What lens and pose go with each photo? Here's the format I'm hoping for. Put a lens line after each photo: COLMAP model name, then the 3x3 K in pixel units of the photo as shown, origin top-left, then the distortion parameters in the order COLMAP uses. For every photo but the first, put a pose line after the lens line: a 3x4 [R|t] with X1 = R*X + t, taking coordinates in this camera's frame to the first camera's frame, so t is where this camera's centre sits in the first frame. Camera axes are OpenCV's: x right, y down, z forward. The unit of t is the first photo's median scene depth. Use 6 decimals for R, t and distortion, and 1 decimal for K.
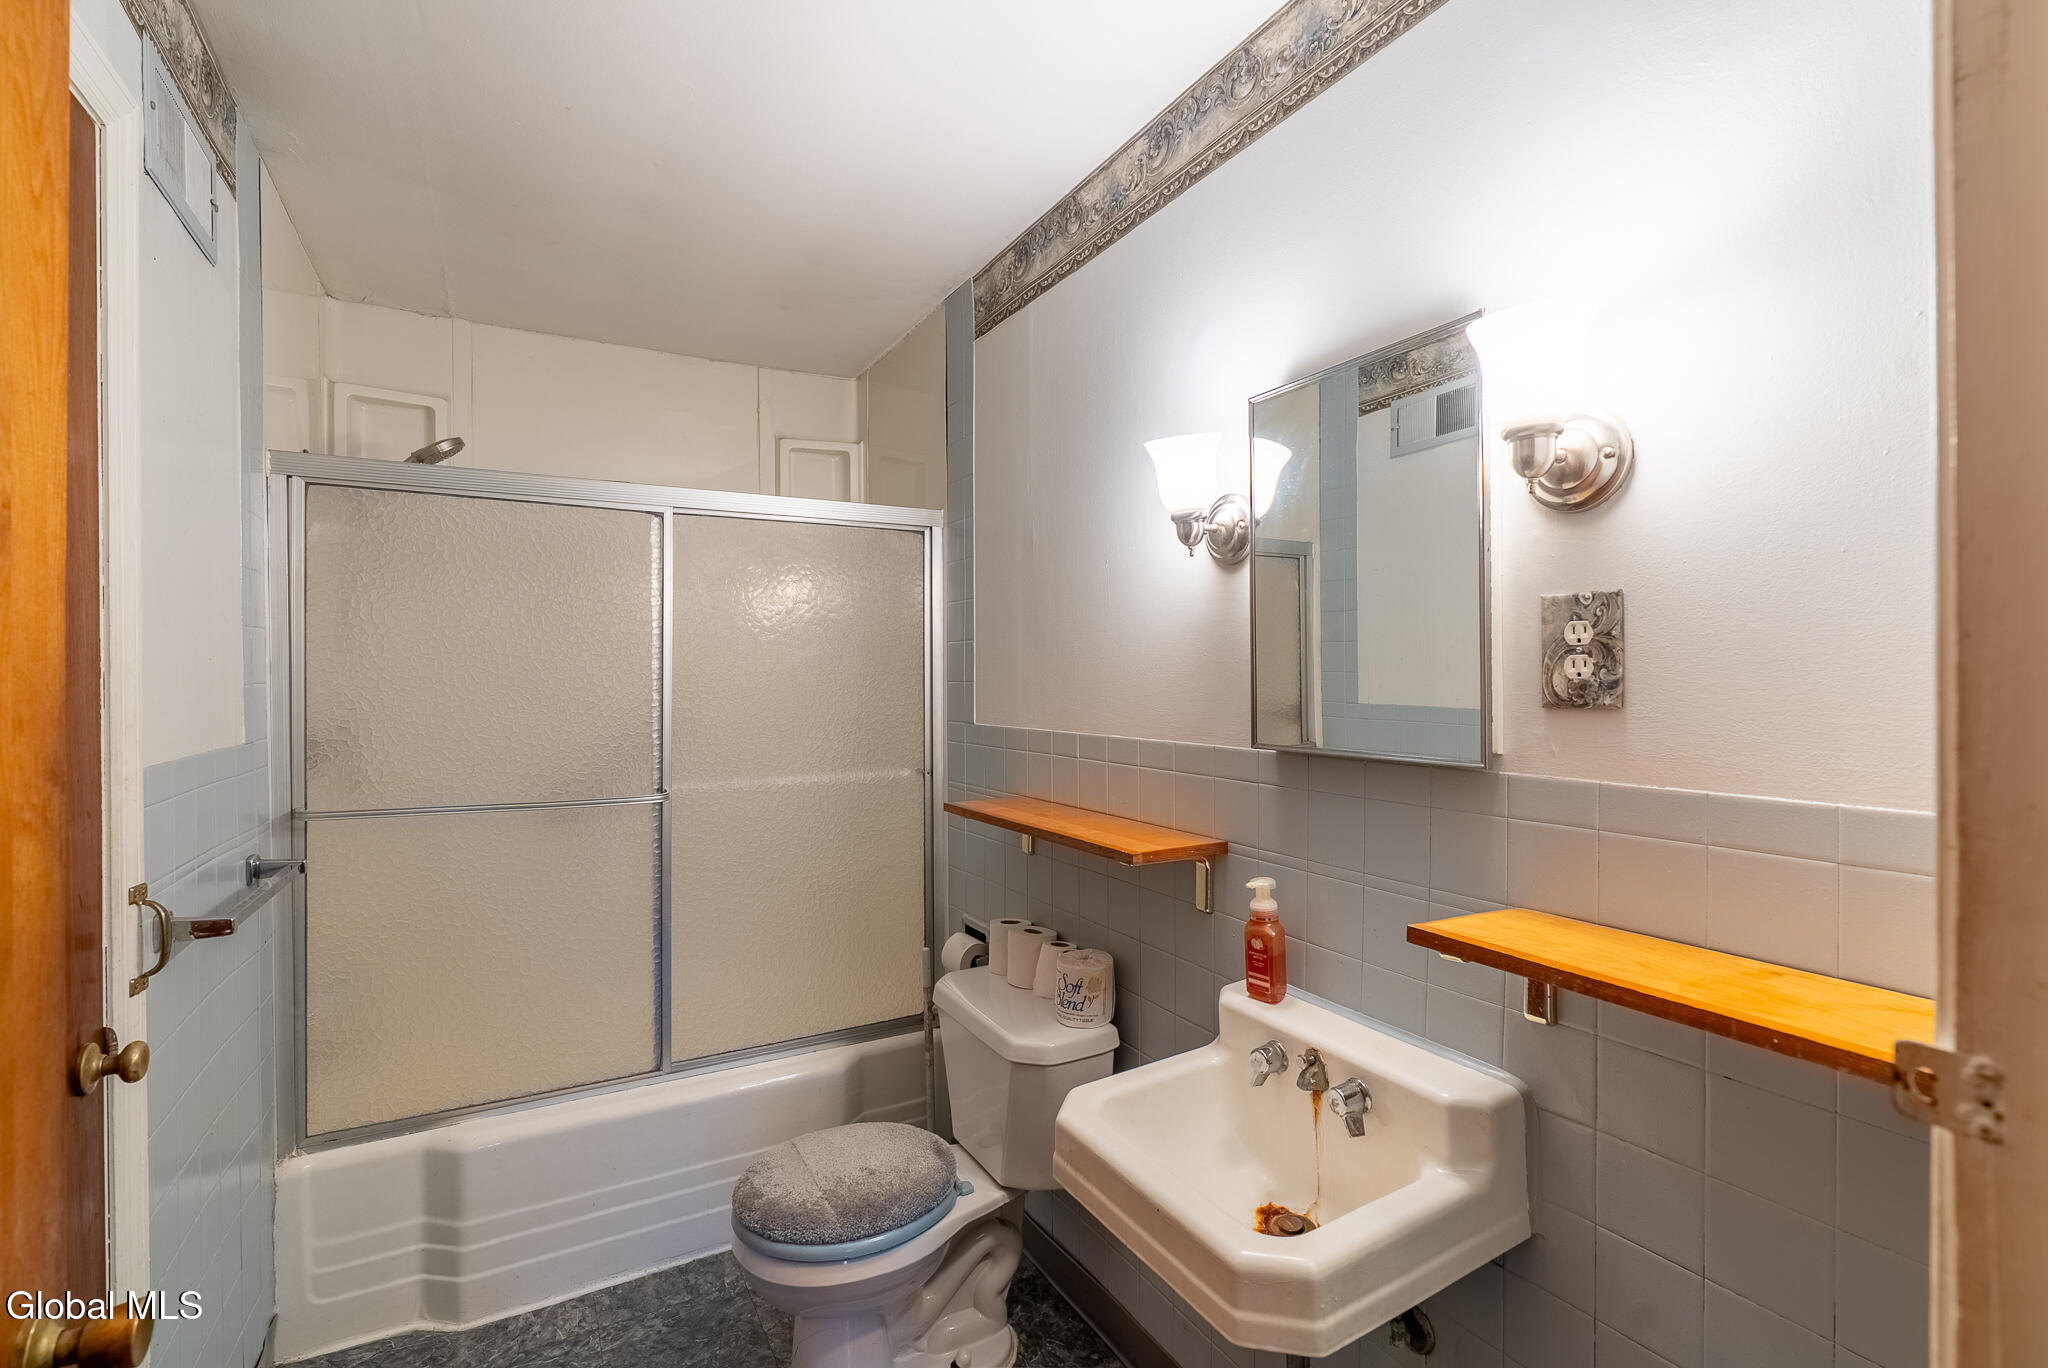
lens RADIAL K [[924.2, 0, 1027.3], [0, 924.2, 682.4], [0, 0, 1]] dist [0.000897, 0.000170]
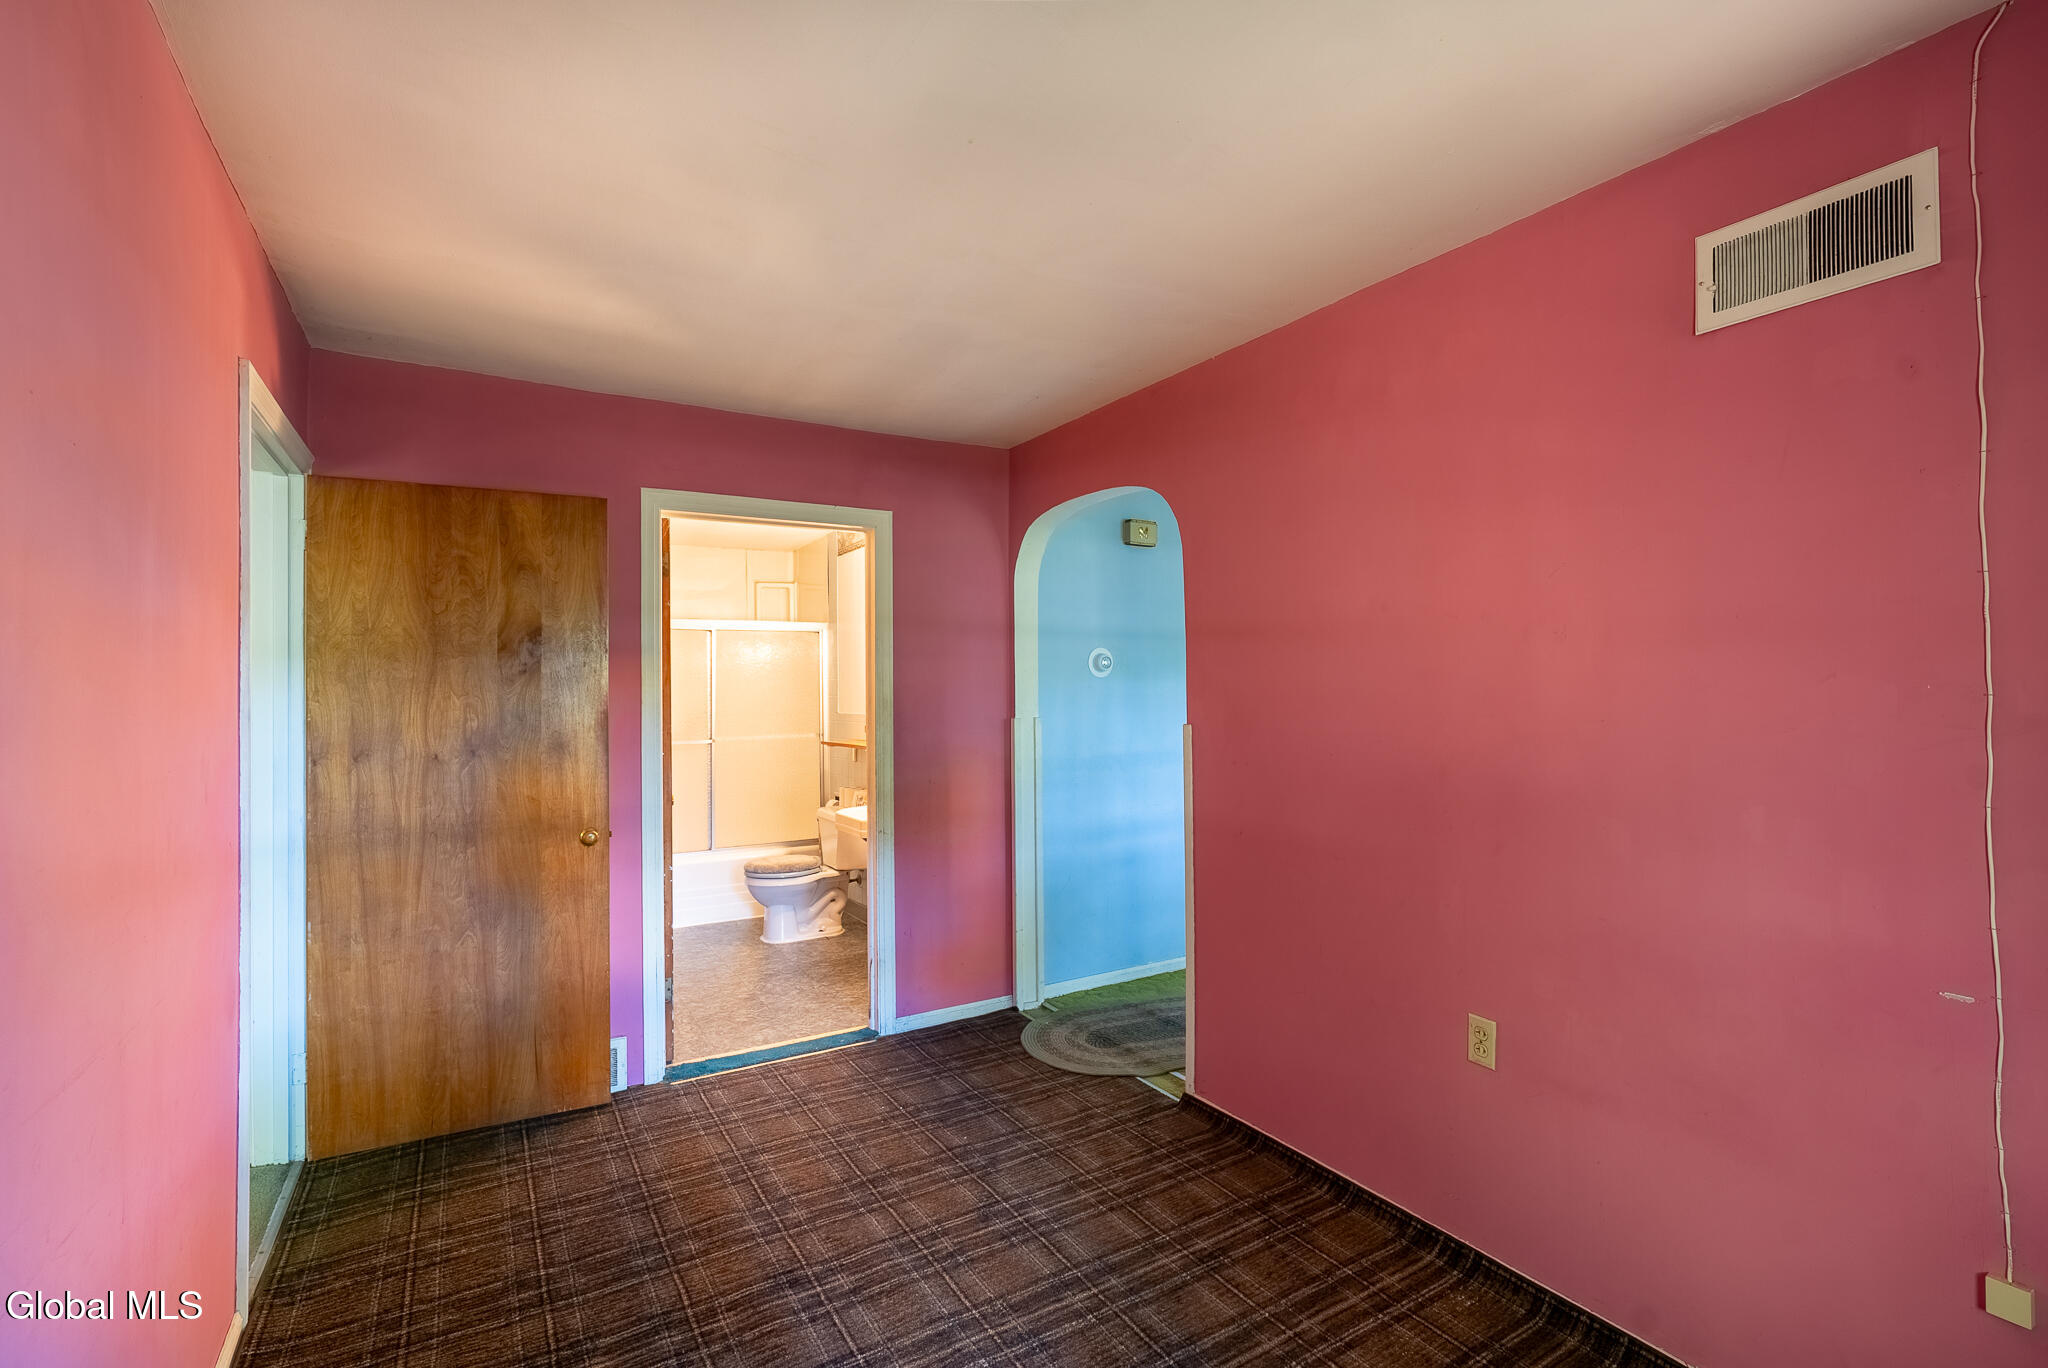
lens RADIAL K [[924.2, 0, 1028.0], [0, 924.2, 679.4], [0, 0, 1]] dist [0.000897, 0.000170]
pose [[0.999409, -0.001470, 0.034353, 0.350152], [0.002134, 0.999811, -0.019311, 0.007733], [-0.034318, 0.019373, 0.999223, -1.416513]]
